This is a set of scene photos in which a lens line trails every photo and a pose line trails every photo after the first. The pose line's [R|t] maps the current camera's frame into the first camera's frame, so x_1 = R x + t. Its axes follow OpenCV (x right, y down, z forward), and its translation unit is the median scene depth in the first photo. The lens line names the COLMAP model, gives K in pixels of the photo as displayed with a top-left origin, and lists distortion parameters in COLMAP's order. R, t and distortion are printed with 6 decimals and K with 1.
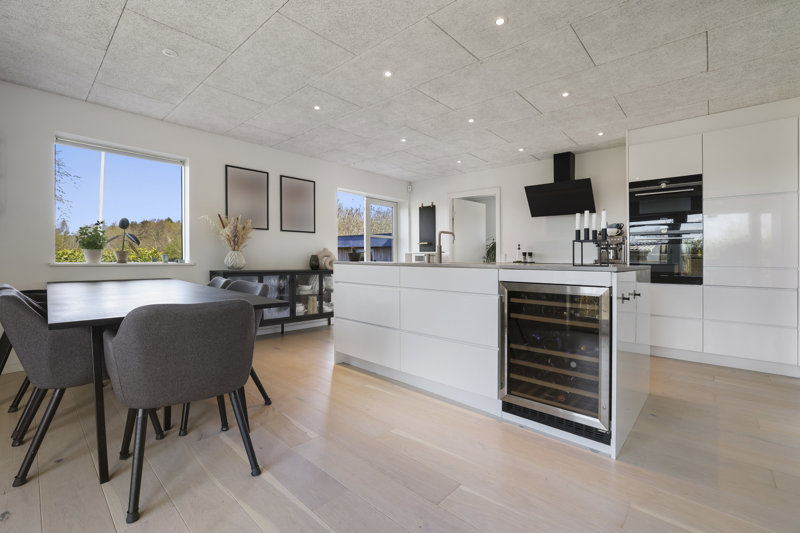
lens RADIAL K [[365.2, 0, 394.0], [0, 365.2, 247.6], [0, 0, 1]] dist [-0.035375, 0.004025]
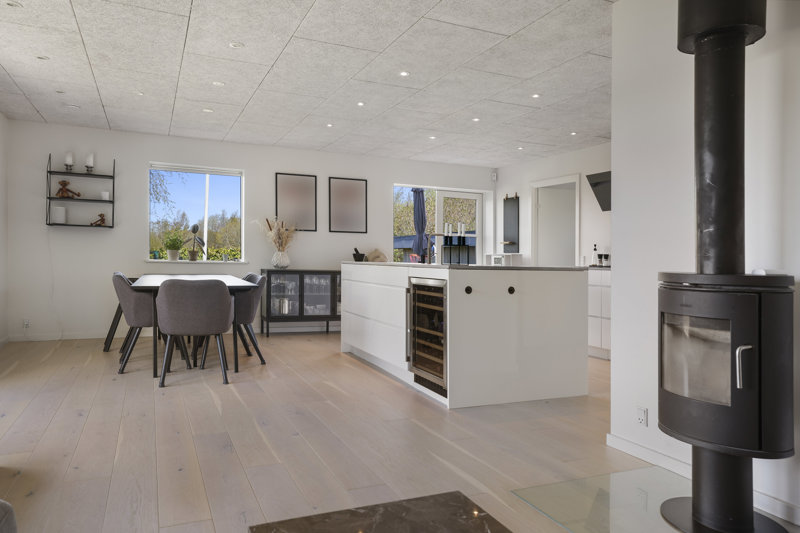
lens RADIAL K [[579.1, 0, 391.2], [0, 579.1, 237.2], [0, 0, 1]] dist [-0.034669, -0.002296]
pose [[0.917686, -0.005661, -0.397266, 0.500895], [0.000185, 0.999904, -0.013821, -0.008690], [0.397306, 0.012610, 0.917599, -0.424251]]
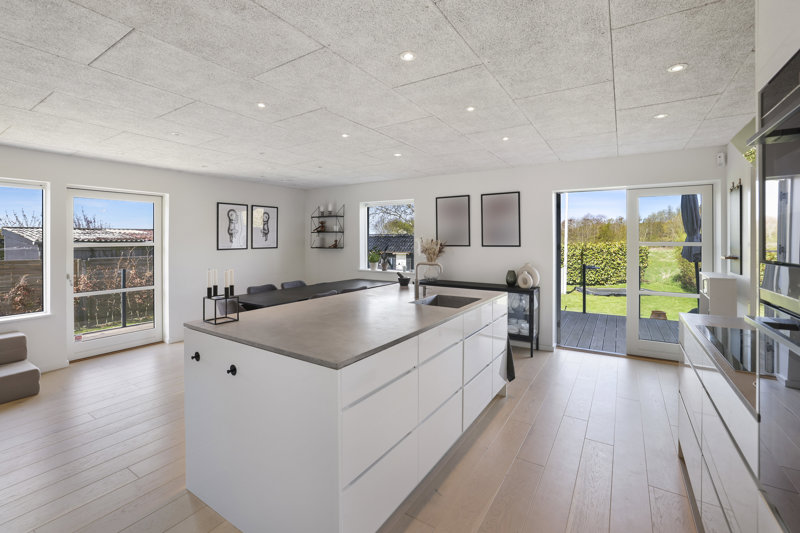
lens RADIAL K [[365.2, 0, 391.2], [0, 365.2, 242.2], [0, 0, 1]] dist [-0.035375, 0.004025]
pose [[0.142747, -0.001706, -0.989758, 0.737665], [0.033852, 0.999422, 0.003159, -0.072720], [0.989180, -0.033956, 0.142722, 0.589932]]
